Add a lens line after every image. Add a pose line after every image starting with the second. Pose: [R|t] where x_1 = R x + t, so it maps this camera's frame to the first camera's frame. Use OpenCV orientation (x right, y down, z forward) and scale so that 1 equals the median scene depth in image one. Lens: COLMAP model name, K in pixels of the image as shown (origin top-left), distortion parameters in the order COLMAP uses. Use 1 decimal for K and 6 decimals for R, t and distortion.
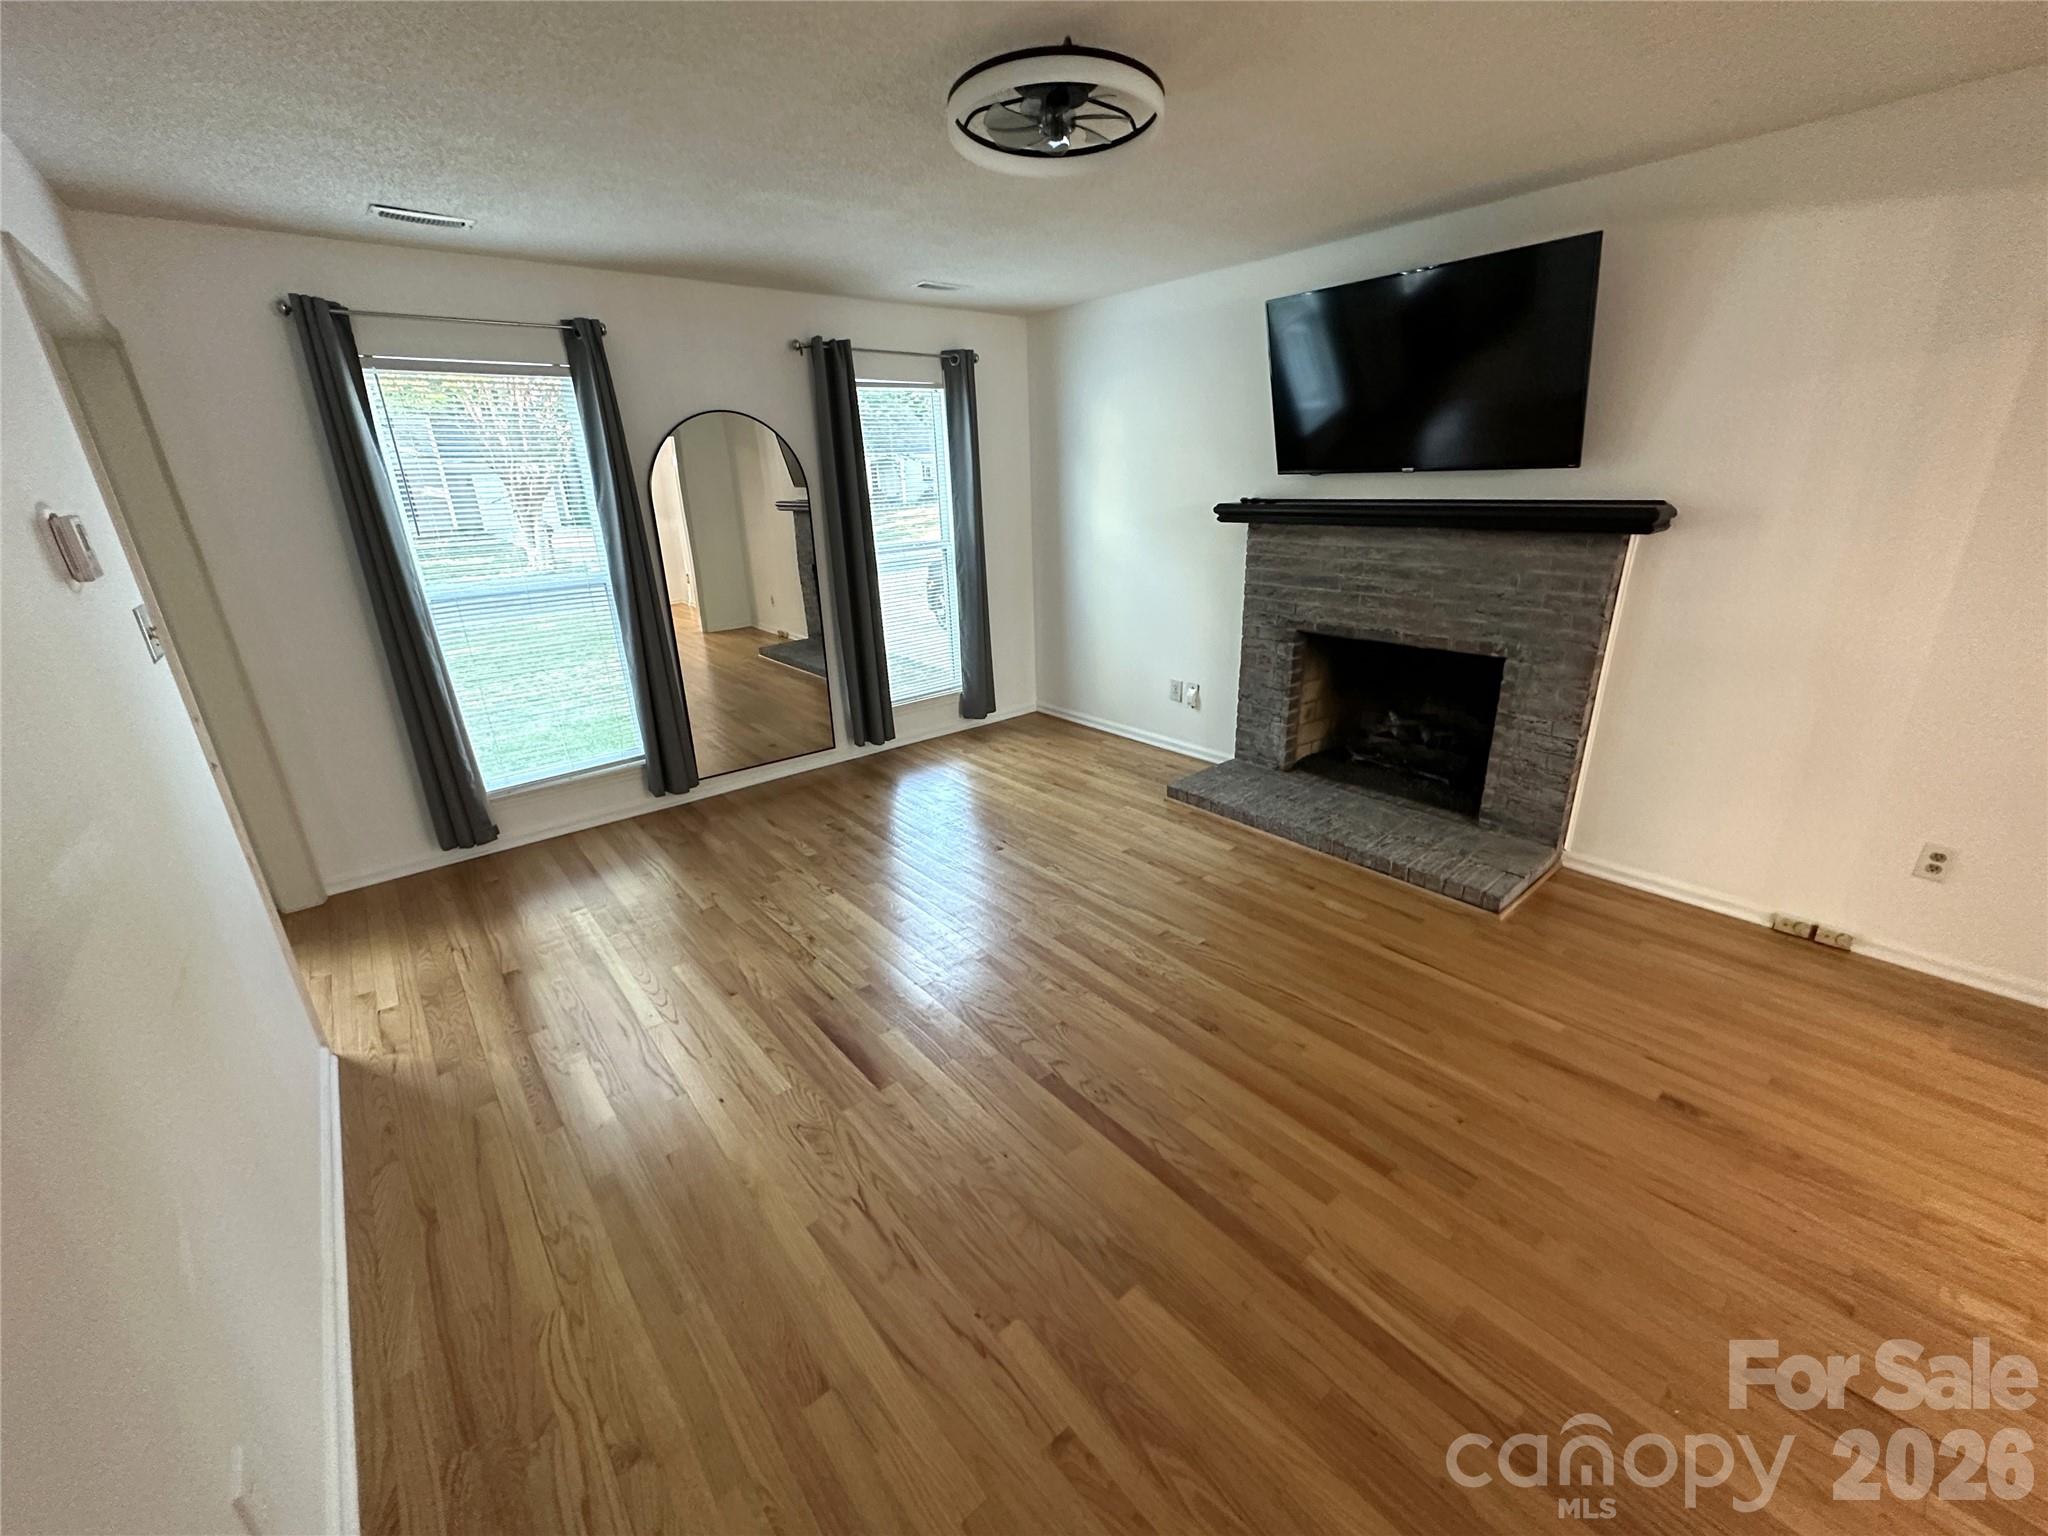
lens RADIAL K [[818.9, 0, 1029.6], [0, 818.9, 772.8], [0, 0, 1]] dist [-0.001092, 0.000015]
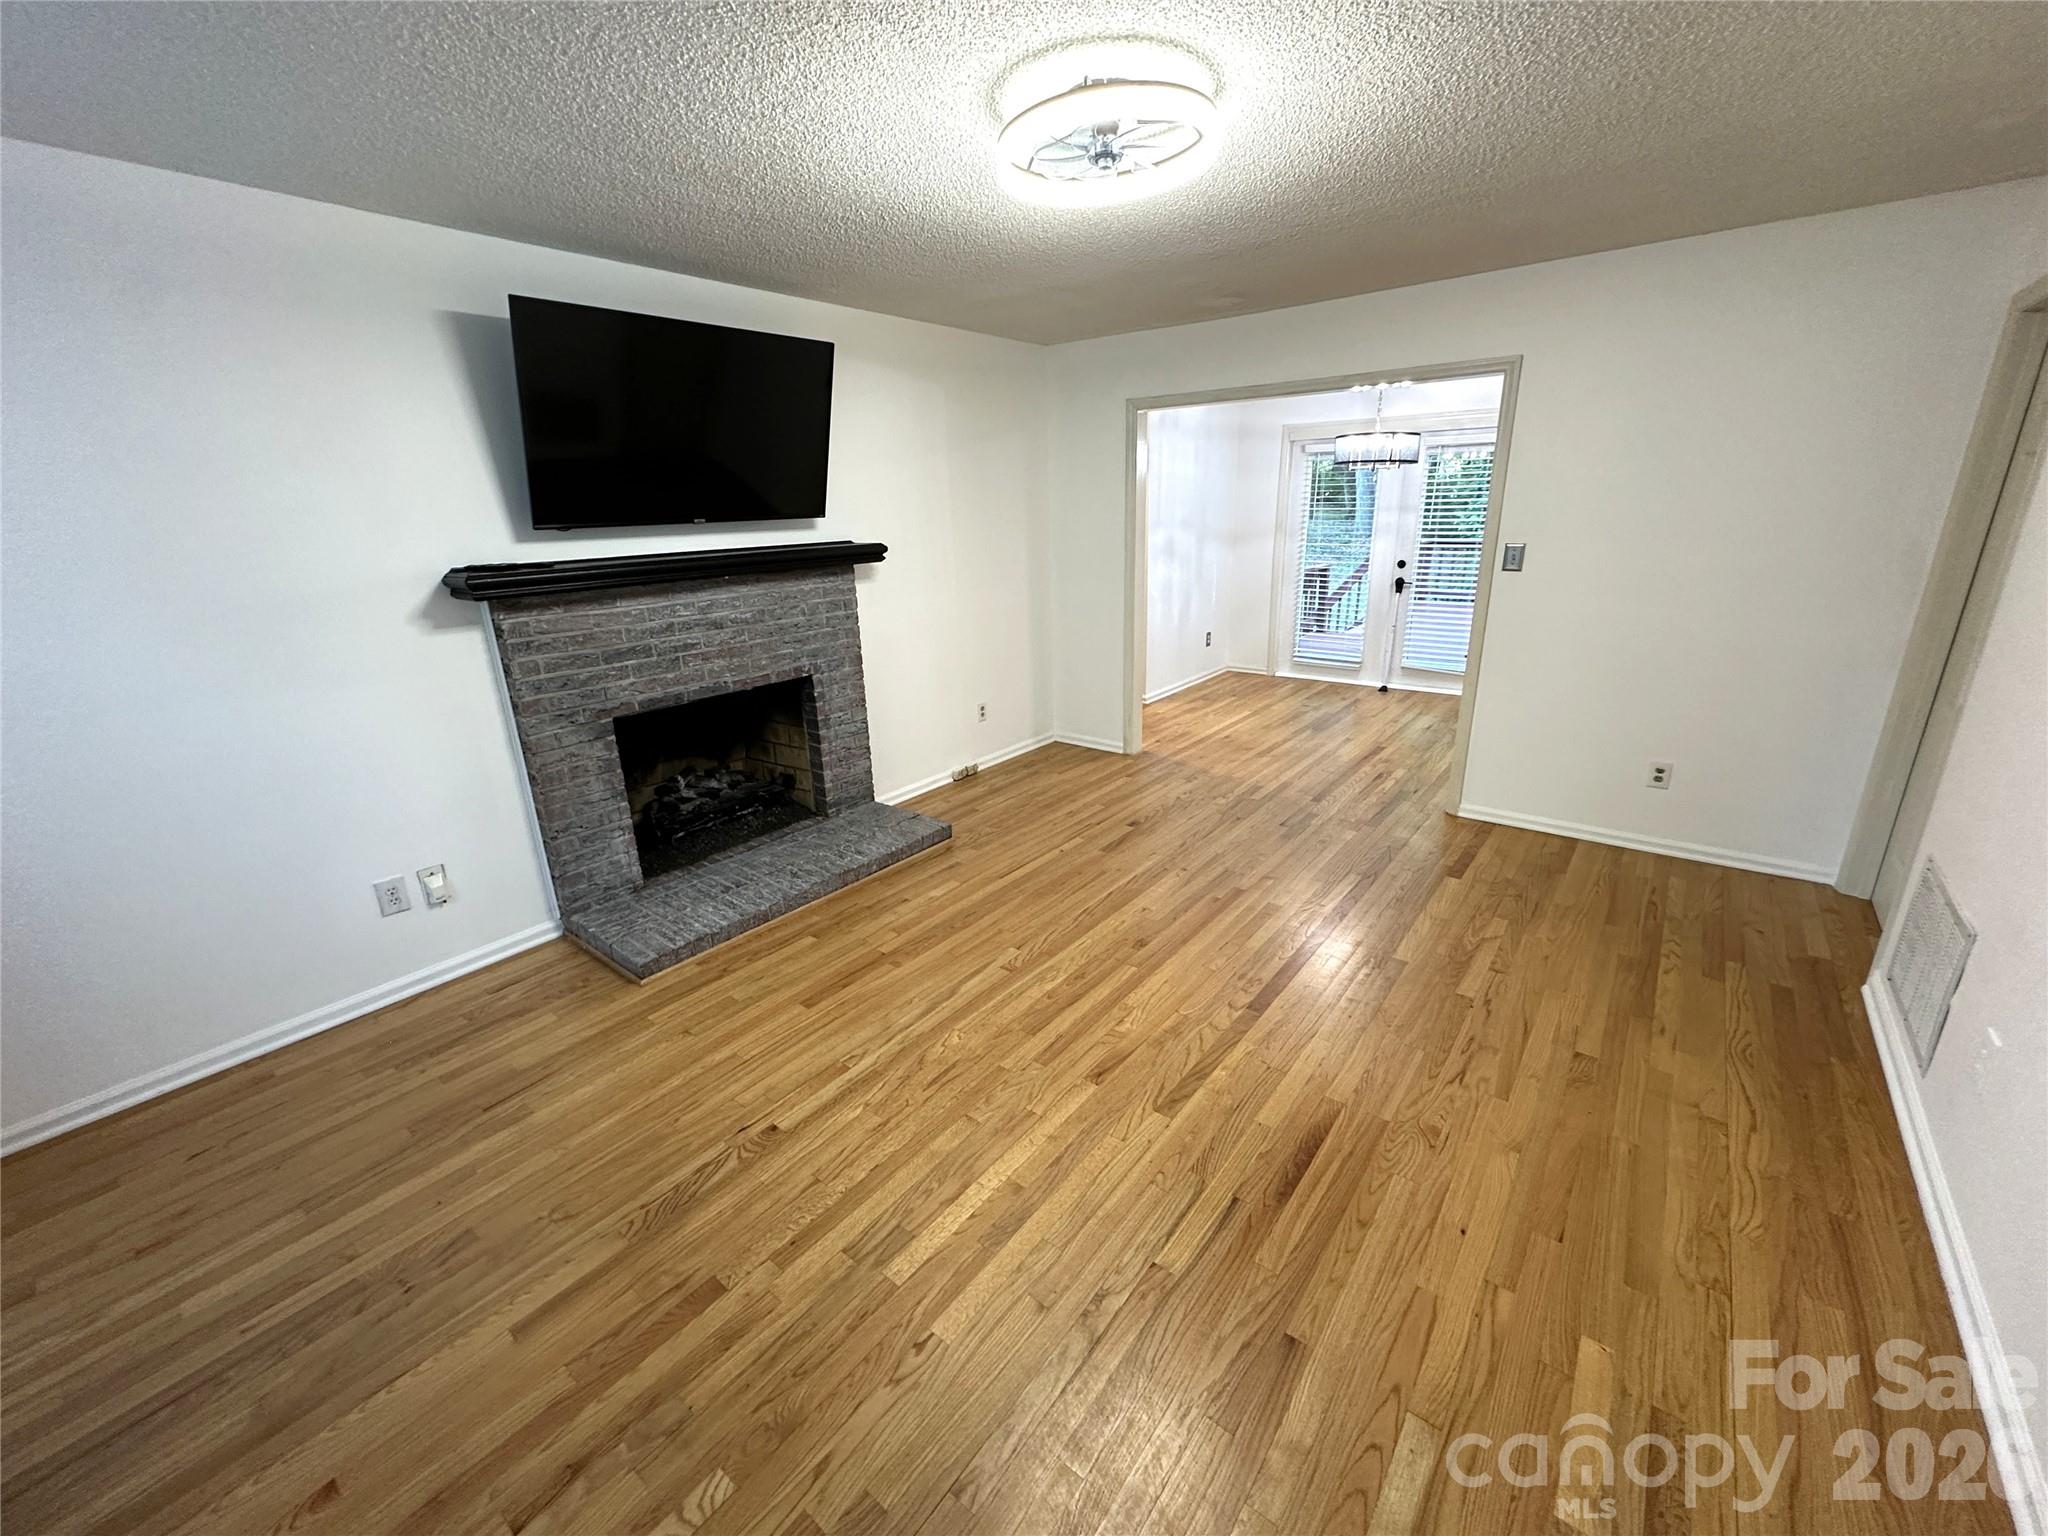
lens RADIAL K [[818.9, 0, 1029.9], [0, 818.9, 762.8], [0, 0, 1]] dist [-0.001092, 0.000015]
pose [[-0.202958, -0.263589, 0.943042, -0.615881], [0.370303, 0.870902, 0.323120, -0.285669], [-0.906468, 0.414791, -0.079149, 0.829517]]
